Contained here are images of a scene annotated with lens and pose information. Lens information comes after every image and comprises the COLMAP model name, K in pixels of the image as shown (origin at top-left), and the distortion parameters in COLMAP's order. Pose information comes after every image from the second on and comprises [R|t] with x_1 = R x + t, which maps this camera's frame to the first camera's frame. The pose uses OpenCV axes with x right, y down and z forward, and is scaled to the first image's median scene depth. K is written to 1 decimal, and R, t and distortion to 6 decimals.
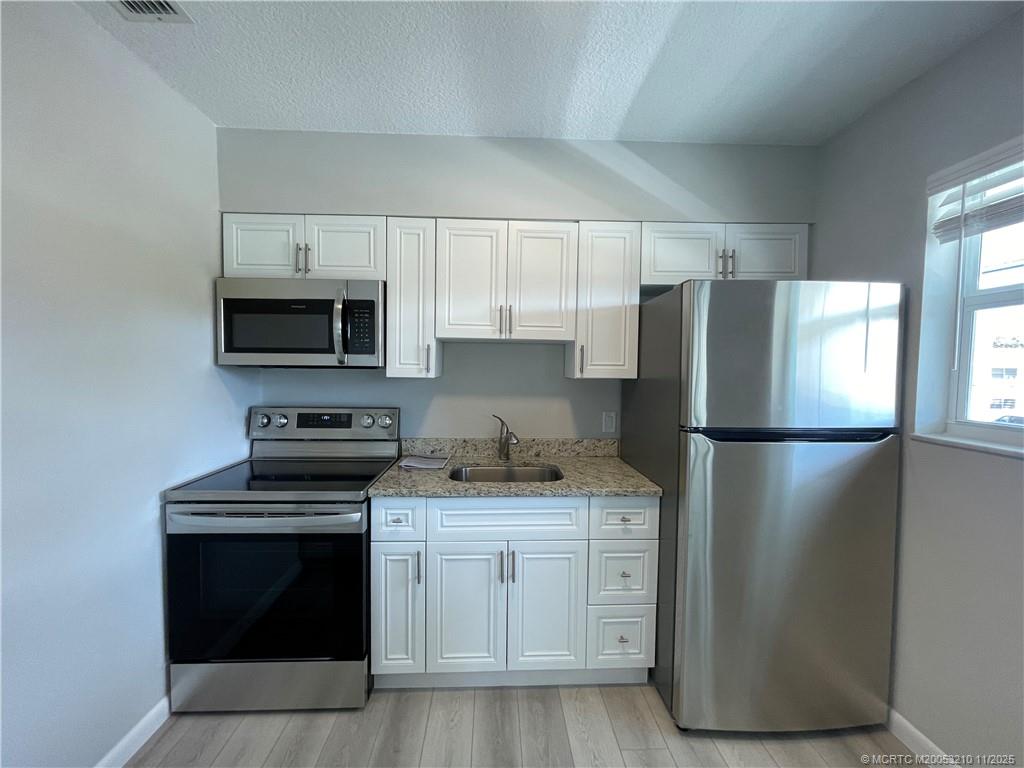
lens RADIAL K [[415.7, 0, 511.4], [0, 415.7, 381.7], [0, 0, 1]] dist [0.002100, 0.000014]
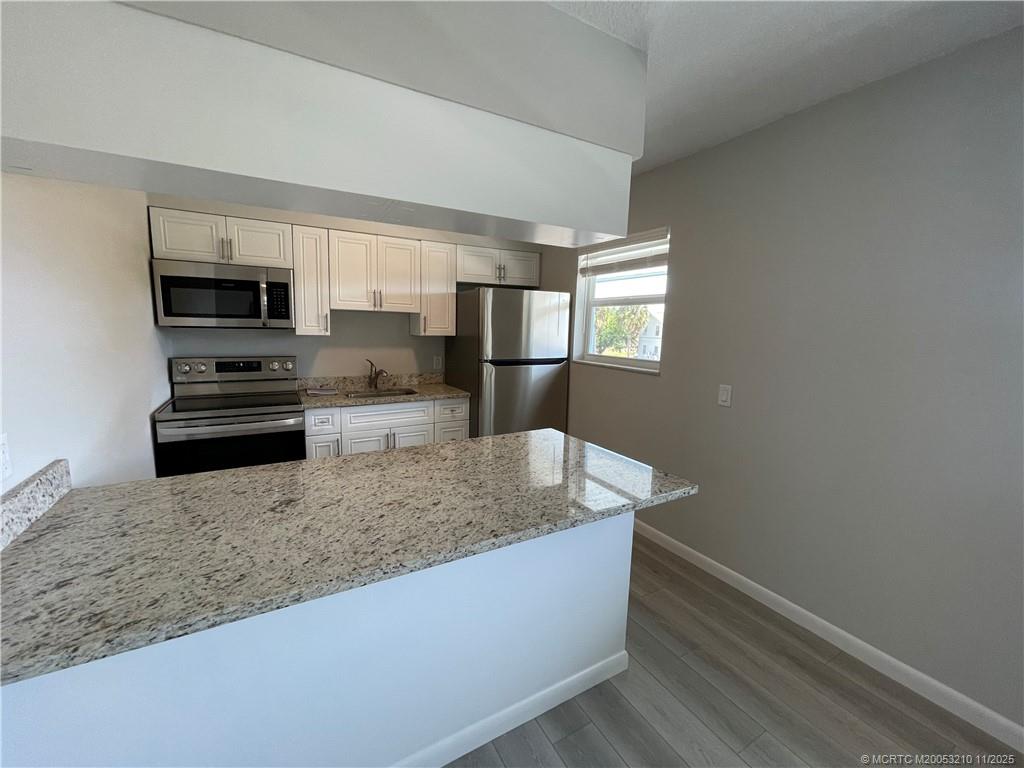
lens RADIAL K [[415.7, 0, 512.7], [0, 415.7, 384.3], [0, 0, 1]] dist [0.002100, 0.000014]
pose [[0.885345, -0.054686, 0.461708, -0.311474], [0.001812, 0.993457, 0.114195, -0.004110], [-0.464932, -0.100266, 0.879651, -0.689758]]
